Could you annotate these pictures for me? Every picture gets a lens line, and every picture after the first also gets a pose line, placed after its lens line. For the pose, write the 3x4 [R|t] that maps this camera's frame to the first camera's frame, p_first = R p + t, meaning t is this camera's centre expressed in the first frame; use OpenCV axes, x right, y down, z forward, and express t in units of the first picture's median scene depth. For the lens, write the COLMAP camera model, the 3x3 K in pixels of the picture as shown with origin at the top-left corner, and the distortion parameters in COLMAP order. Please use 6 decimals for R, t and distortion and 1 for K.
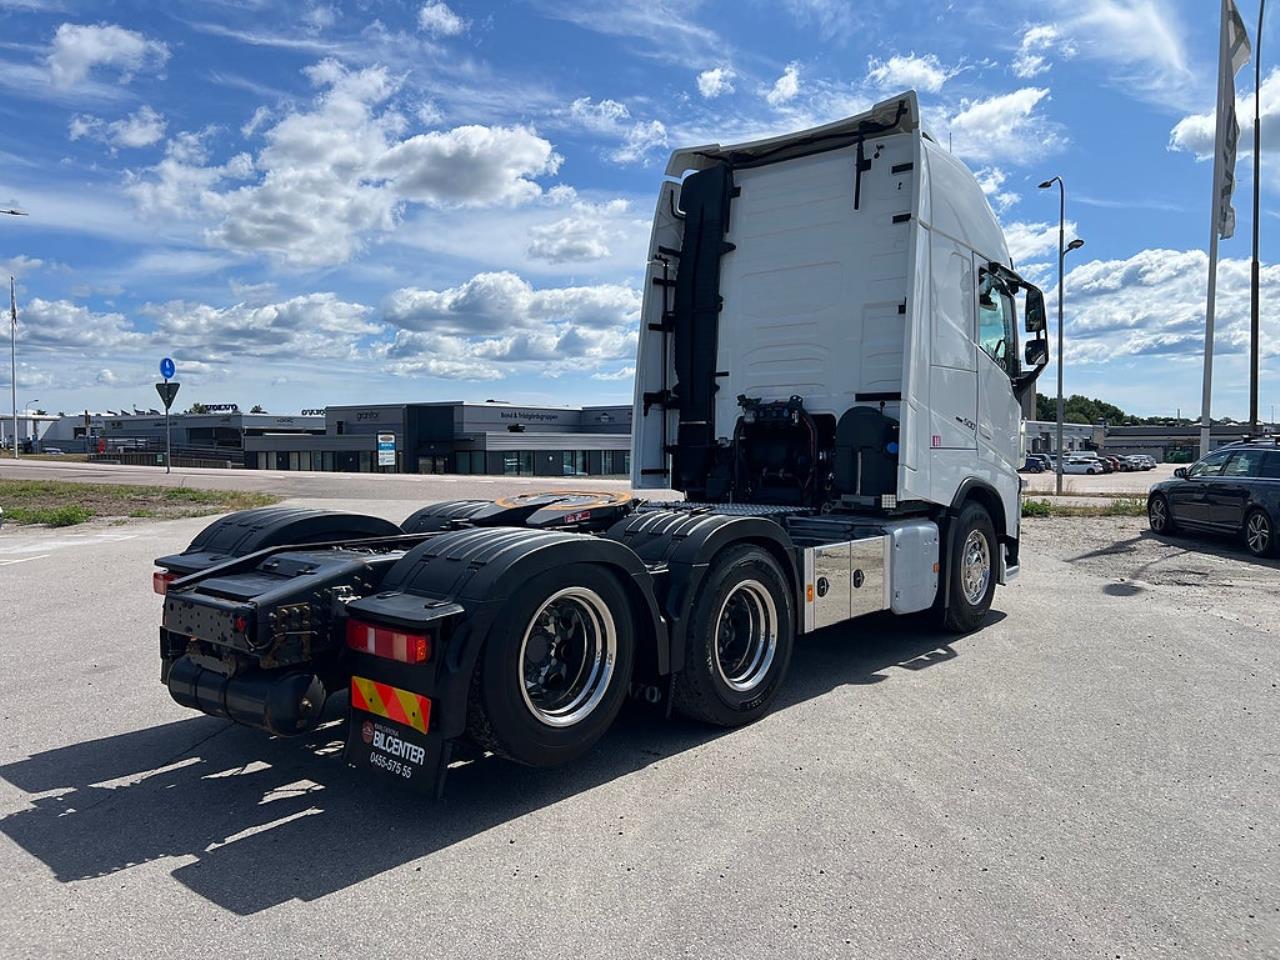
lens RADIAL K [[950.3, 0, 639.6], [0, 950.3, 471.7], [0, 0, 1]] dist [0.049867, -0.049434]
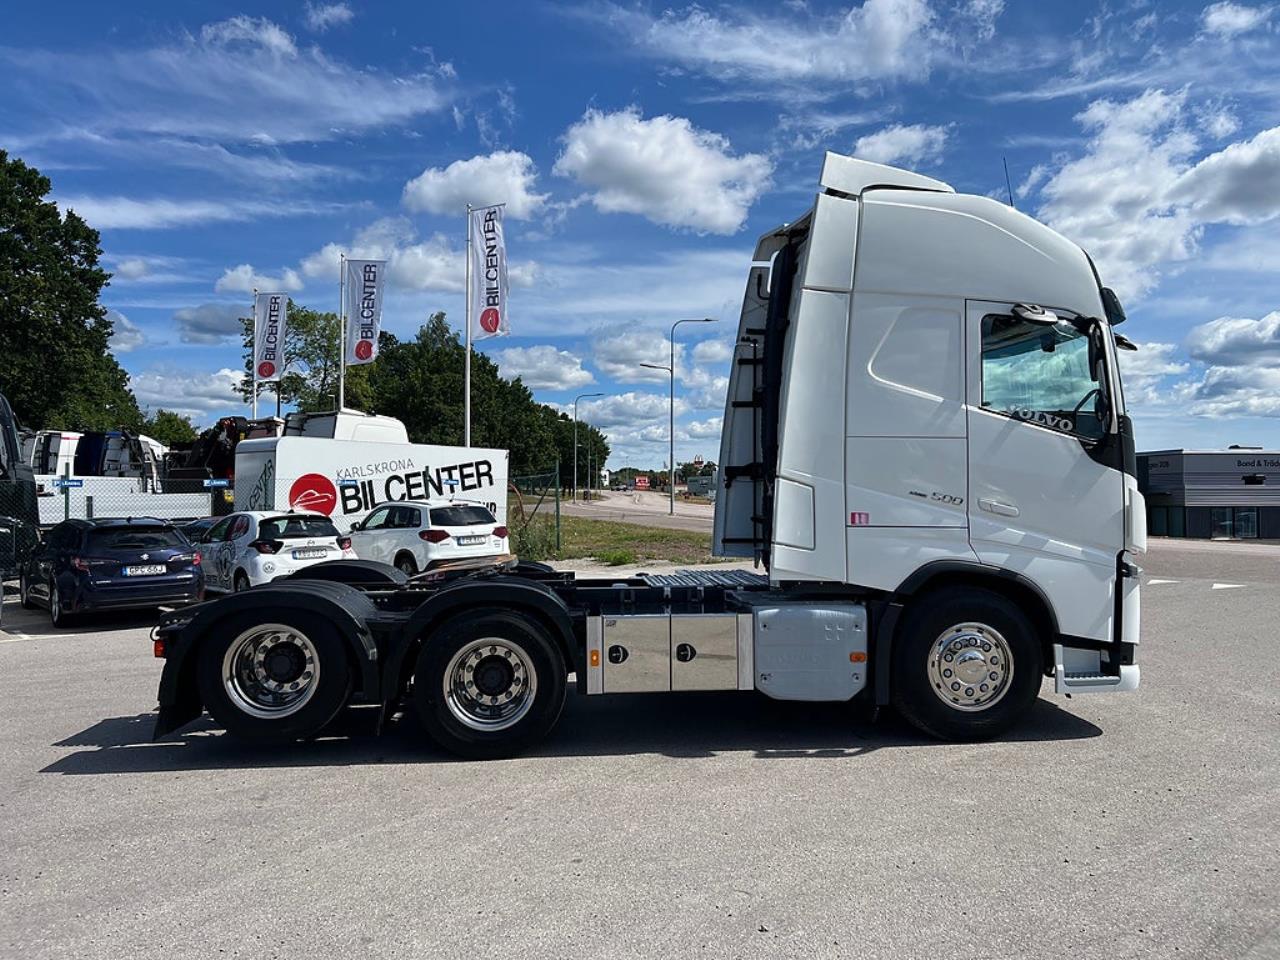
lens RADIAL K [[948.4, 0, 648.6], [0, 948.4, 475.1], [0, 0, 1]] dist [0.064710, -0.071455]
pose [[0.716110, -0.016865, -0.697783, 0.431000], [-0.018321, 0.998909, -0.042945, -0.016287], [0.697747, 0.043538, 0.715020, 0.108532]]
